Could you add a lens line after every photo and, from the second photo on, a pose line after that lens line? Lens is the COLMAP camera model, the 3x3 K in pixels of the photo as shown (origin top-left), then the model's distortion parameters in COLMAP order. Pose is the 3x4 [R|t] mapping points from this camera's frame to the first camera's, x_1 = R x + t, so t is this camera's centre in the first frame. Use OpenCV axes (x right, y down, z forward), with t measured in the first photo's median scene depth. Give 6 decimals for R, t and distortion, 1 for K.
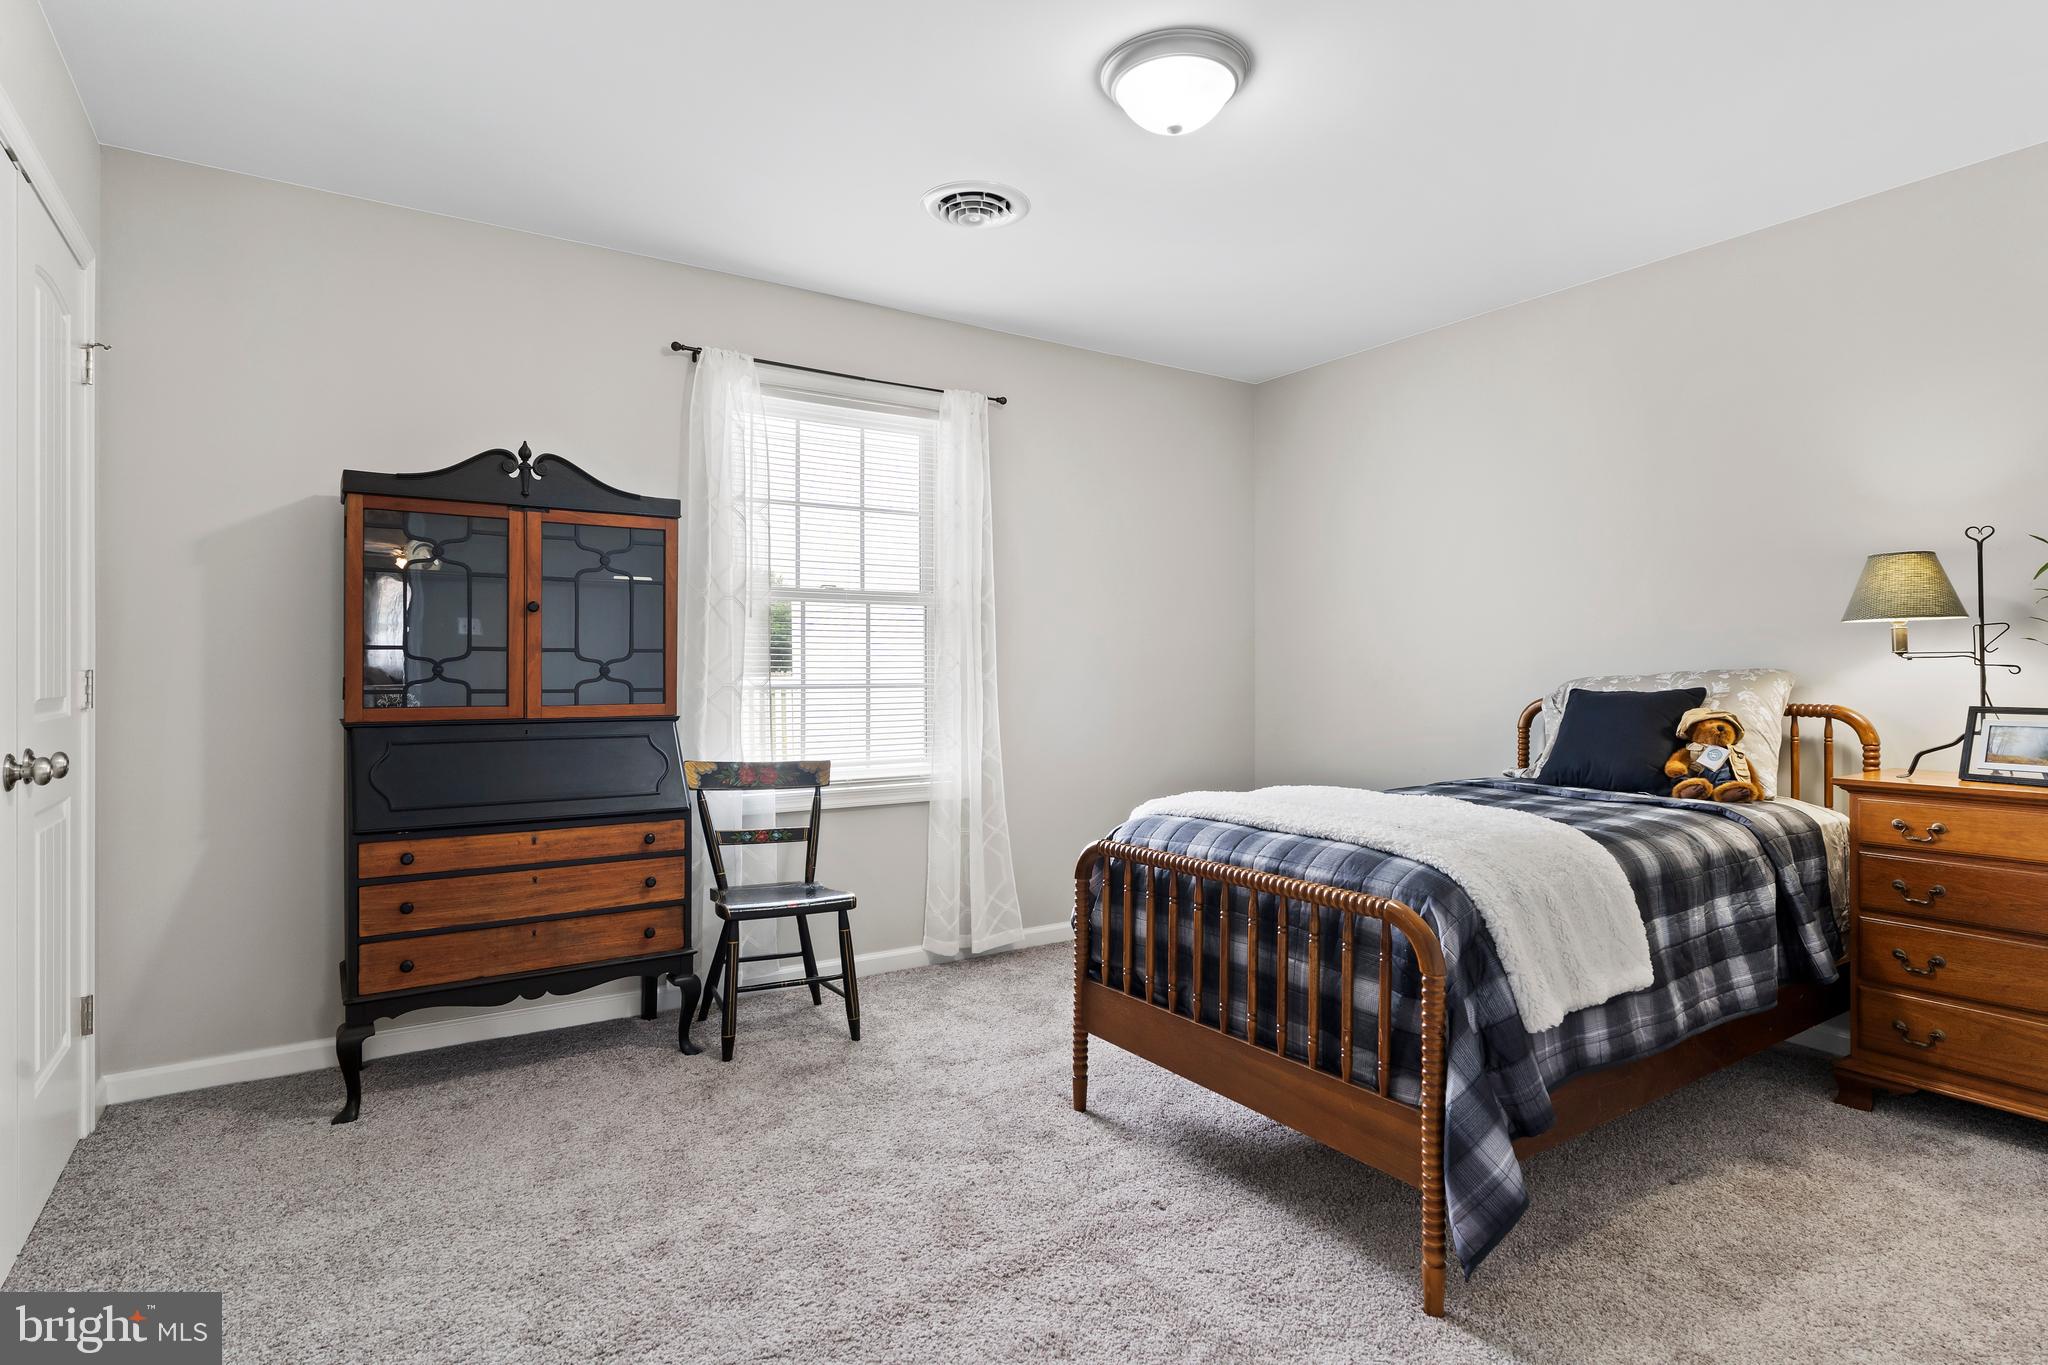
lens RADIAL K [[1058.0, 0, 1025.4], [0, 1058.0, 664.6], [0, 0, 1]] dist [-0.004076, 0.000208]
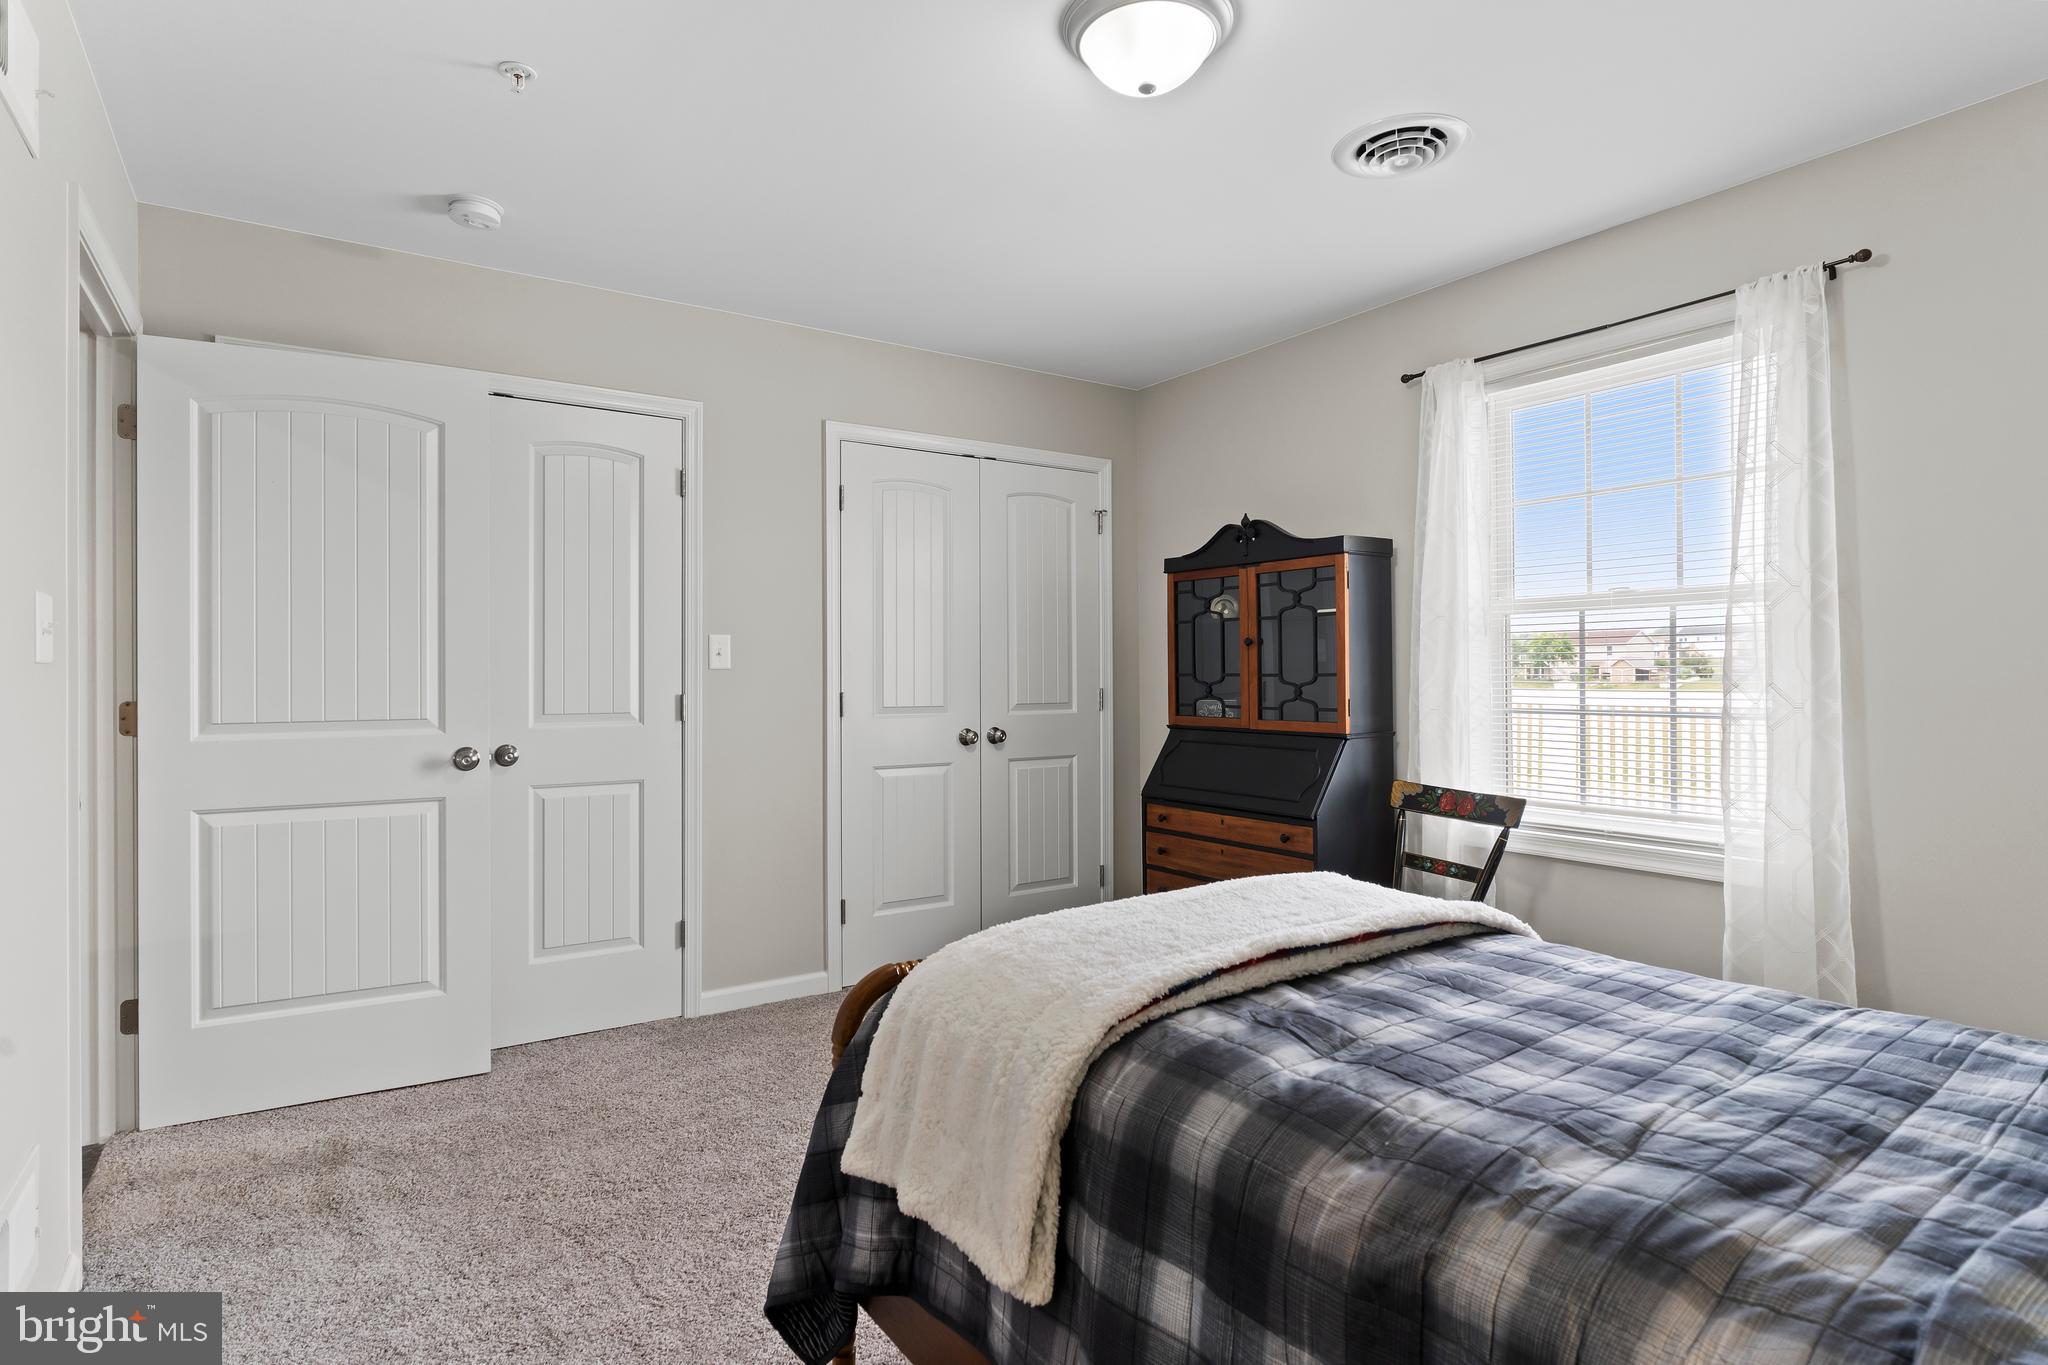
lens RADIAL K [[1094.8, 0, 1020.9], [0, 1094.8, 683.1], [0, 0, 1]] dist [0.000790, 0.000526]
pose [[0.006757, -0.000471, -0.999977, 0.735132], [0.002117, 0.999998, -0.000456, -0.003833], [0.999975, -0.002114, 0.006758, 0.613488]]
